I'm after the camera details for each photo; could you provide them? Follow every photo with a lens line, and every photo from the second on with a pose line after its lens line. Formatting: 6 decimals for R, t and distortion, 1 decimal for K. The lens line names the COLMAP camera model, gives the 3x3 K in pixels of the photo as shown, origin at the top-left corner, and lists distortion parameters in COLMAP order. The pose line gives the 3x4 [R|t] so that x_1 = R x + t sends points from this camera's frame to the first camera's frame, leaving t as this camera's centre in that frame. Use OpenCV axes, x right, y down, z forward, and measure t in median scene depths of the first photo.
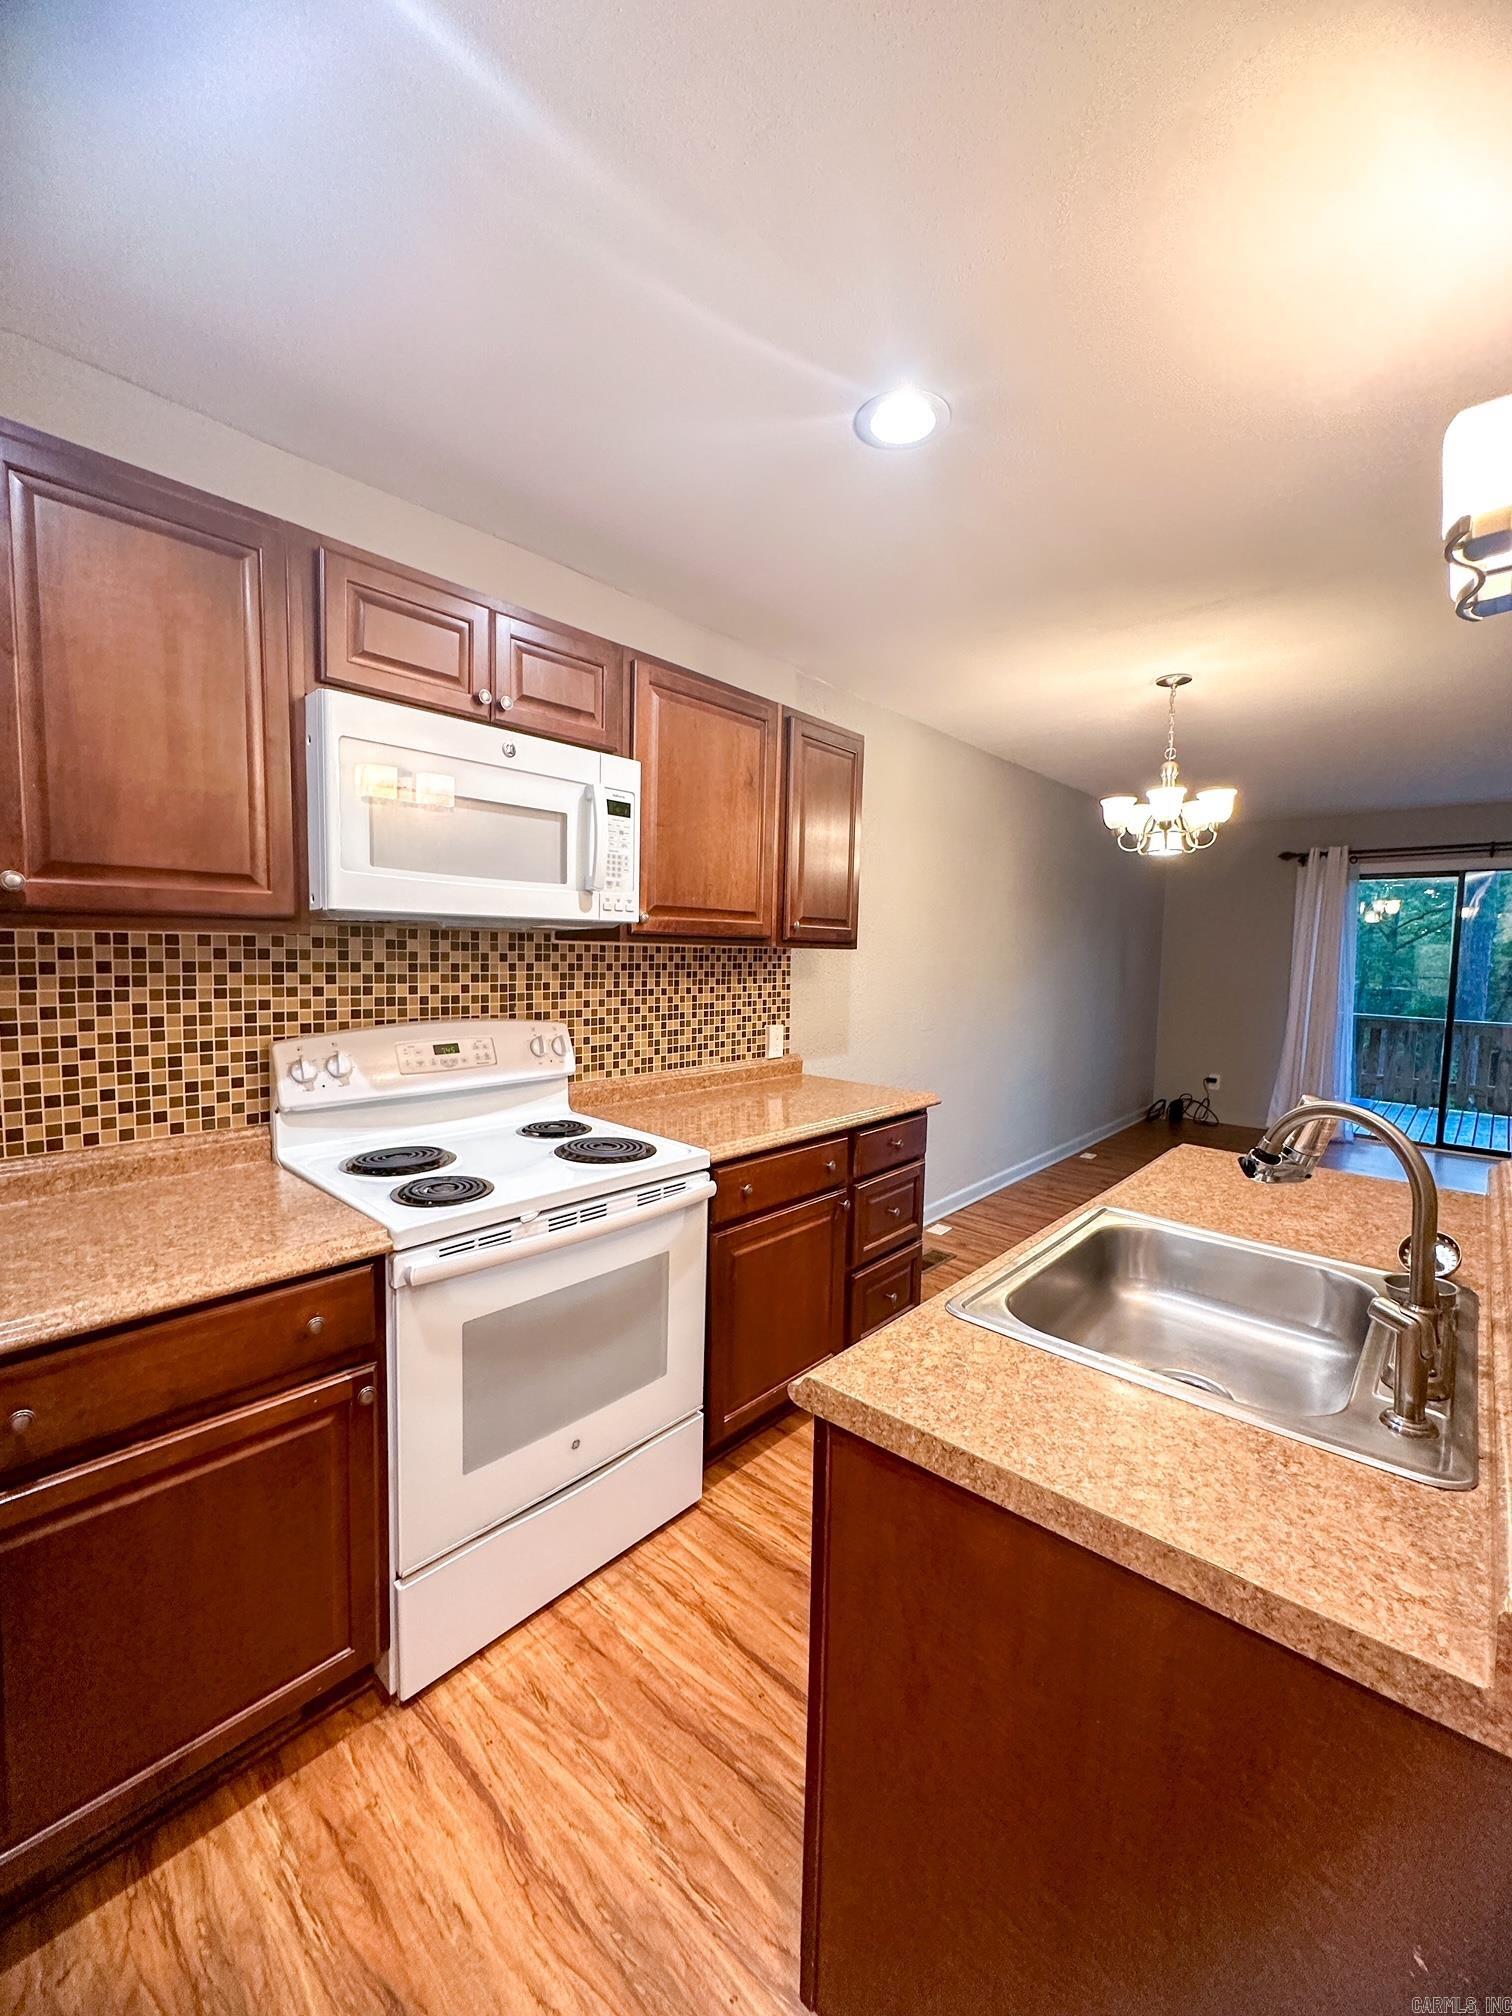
lens RADIAL K [[808.6, 0, 762.4], [0, 808.6, 1012.0], [0, 0, 1]] dist [-0.005926, 0.001968]
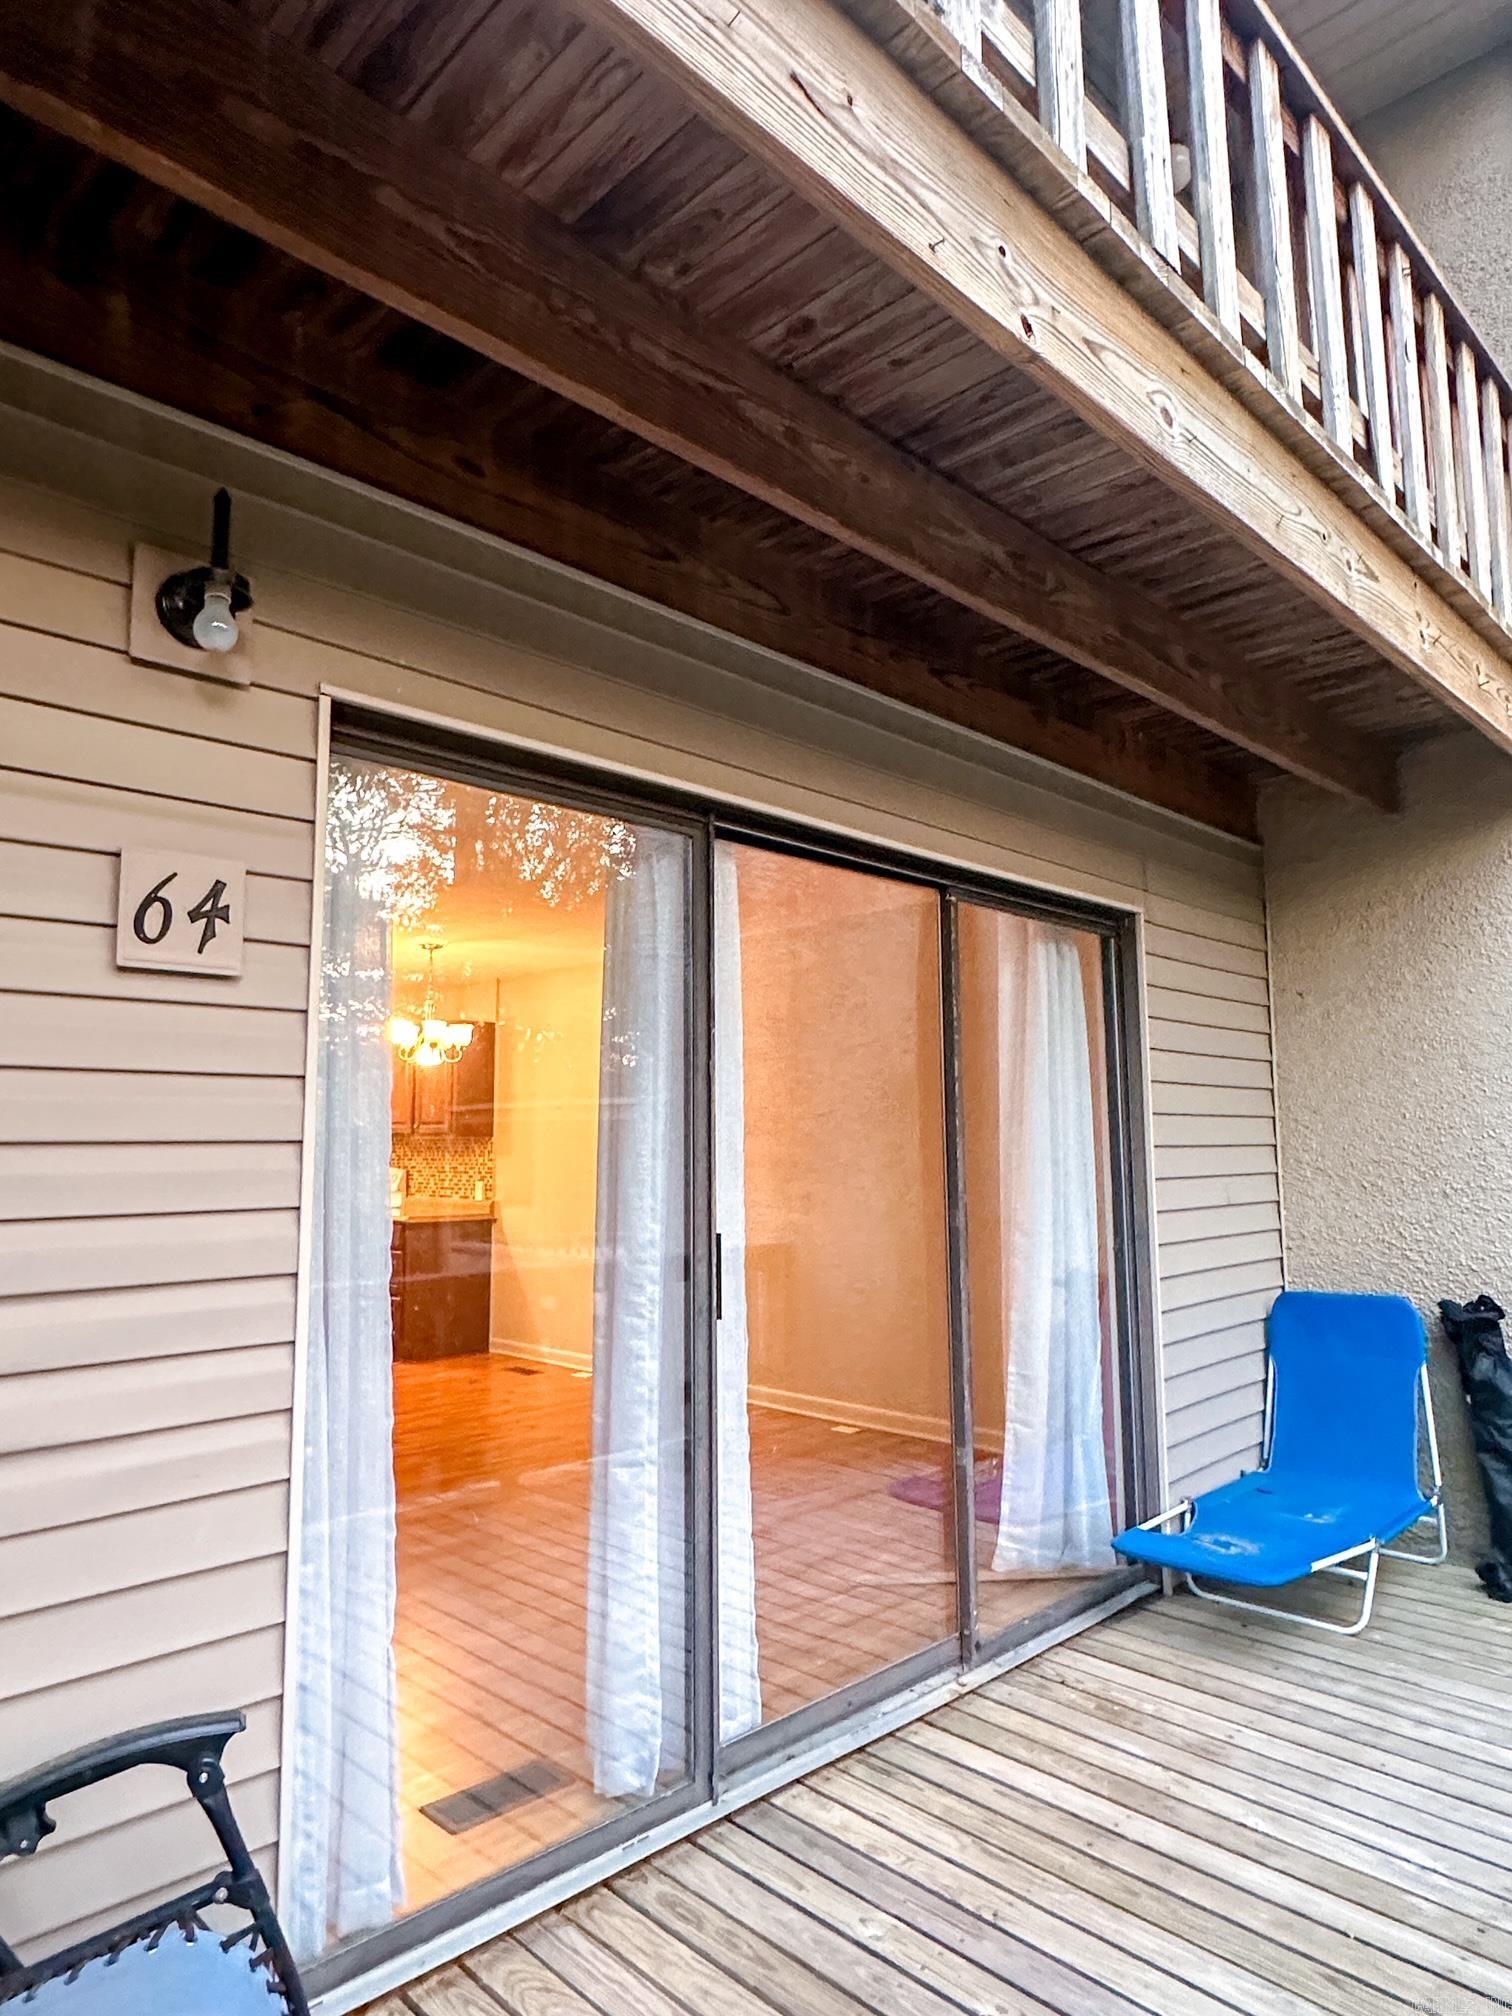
lens RADIAL K [[1224.5, 0, 749.8], [0, 1224.5, 1004.0], [0, 0, 1]] dist [-0.003549, -0.000270]
pose [[-0.061584, -0.133498, -0.989134, 3.623192], [-0.077102, 0.988690, -0.128638, -0.092869], [0.995119, 0.068343, -0.071180, 2.373044]]
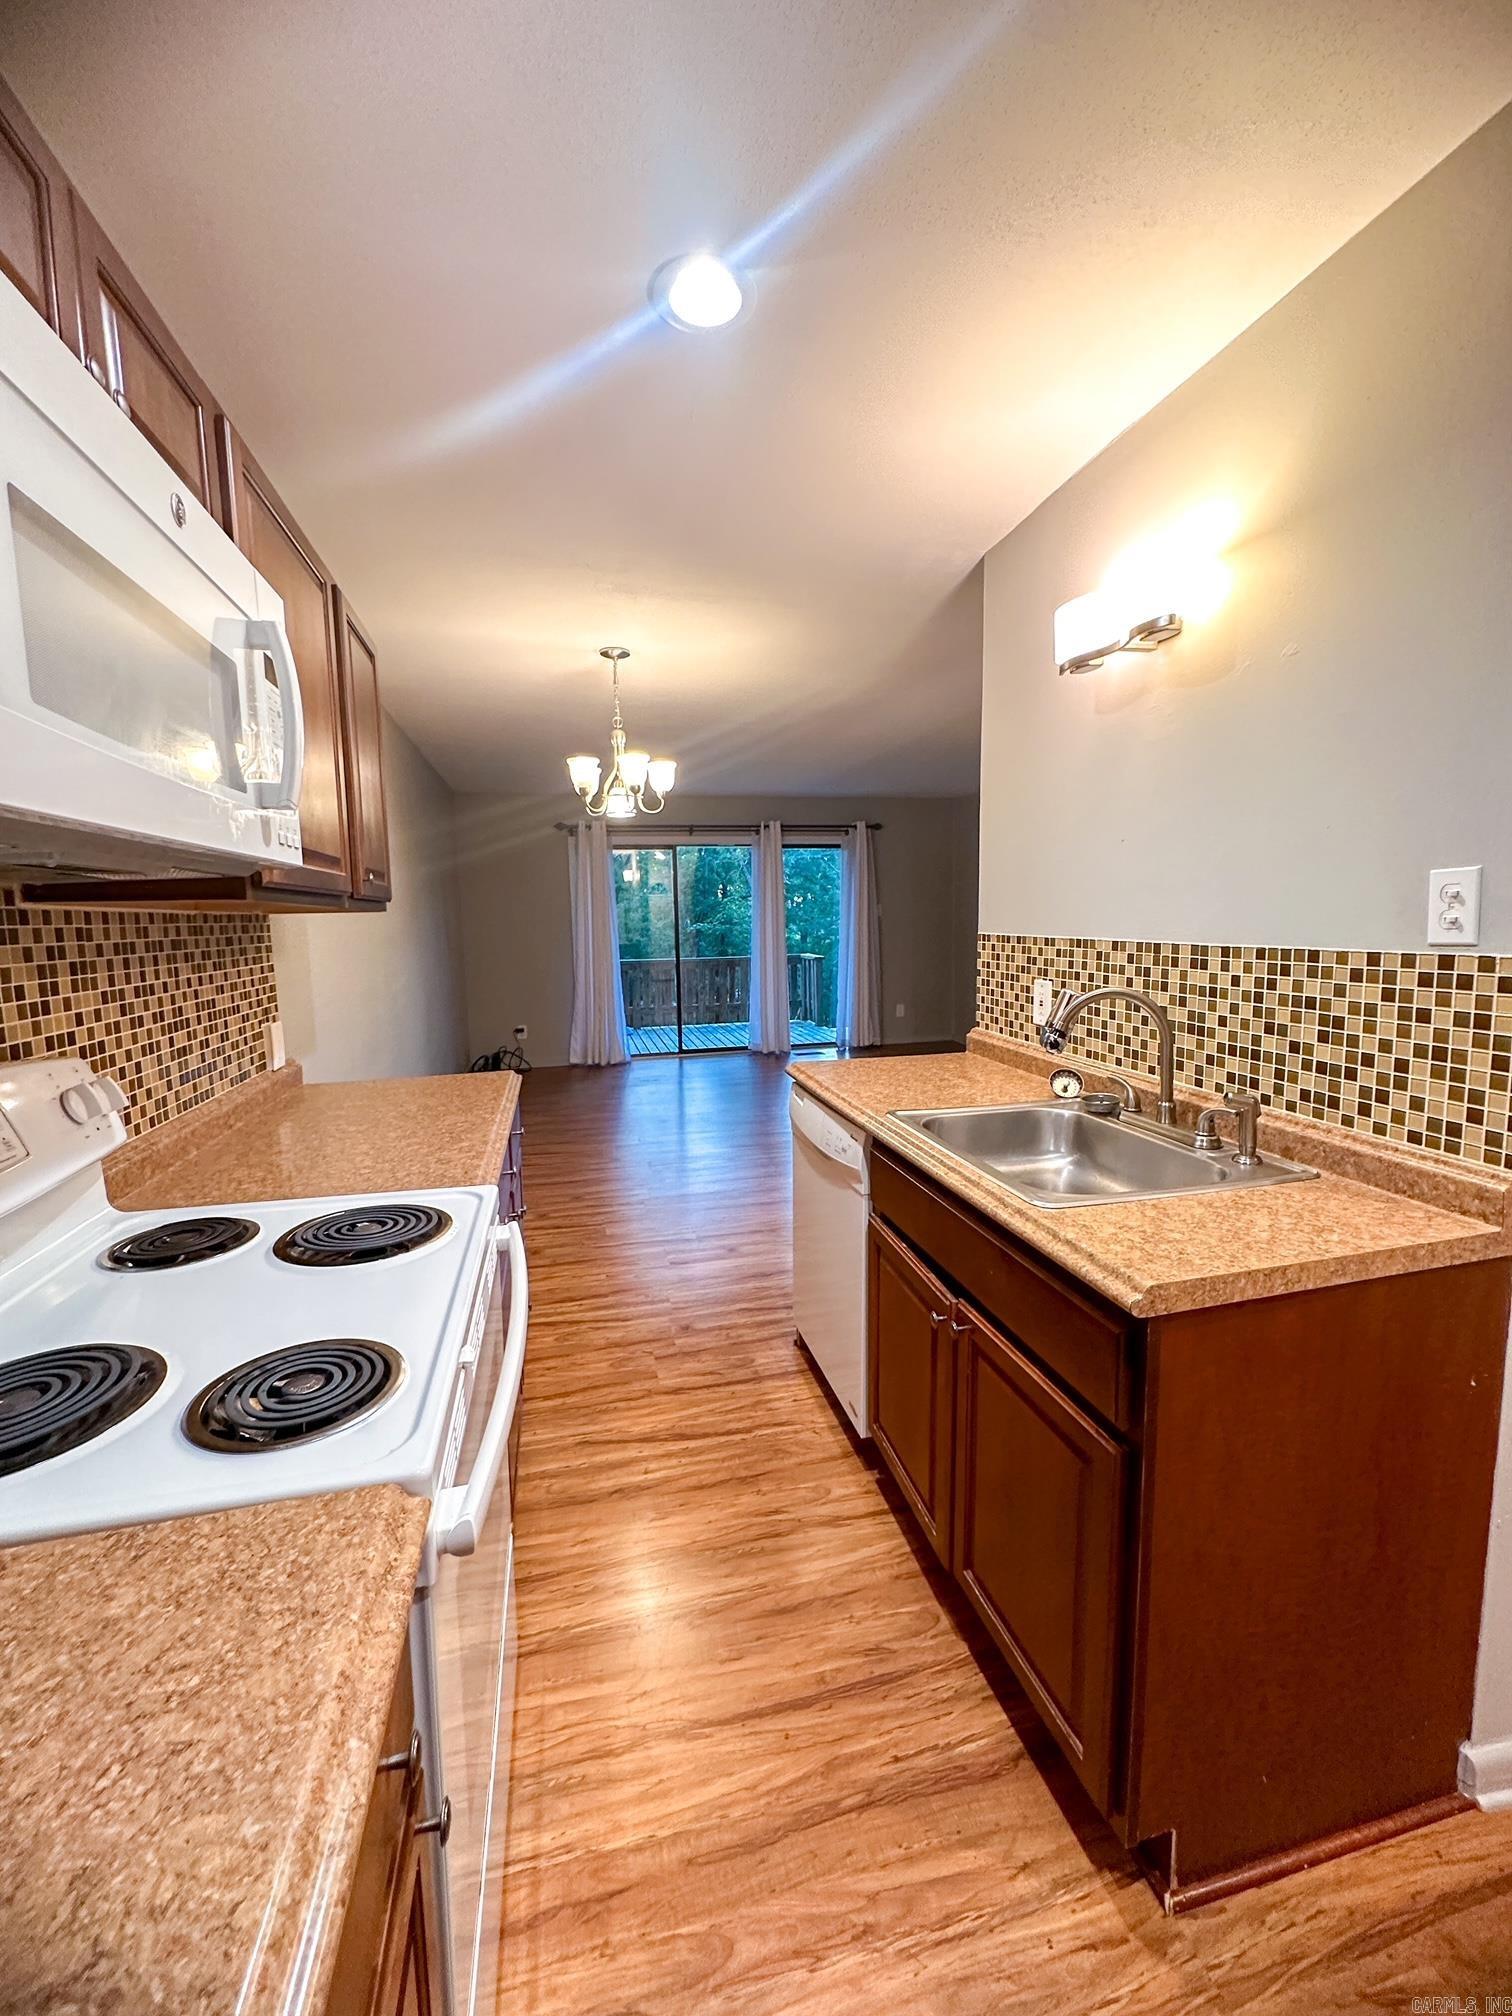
lens RADIAL K [[808.6, 0, 757.7], [0, 808.6, 1010.4], [0, 0, 1]] dist [-0.005926, 0.001968]
pose [[0.565573, -0.128033, 0.814699, -0.433343], [0.098205, 0.991302, 0.087611, -0.020258], [-0.818830, 0.030457, 0.573227, 0.331017]]
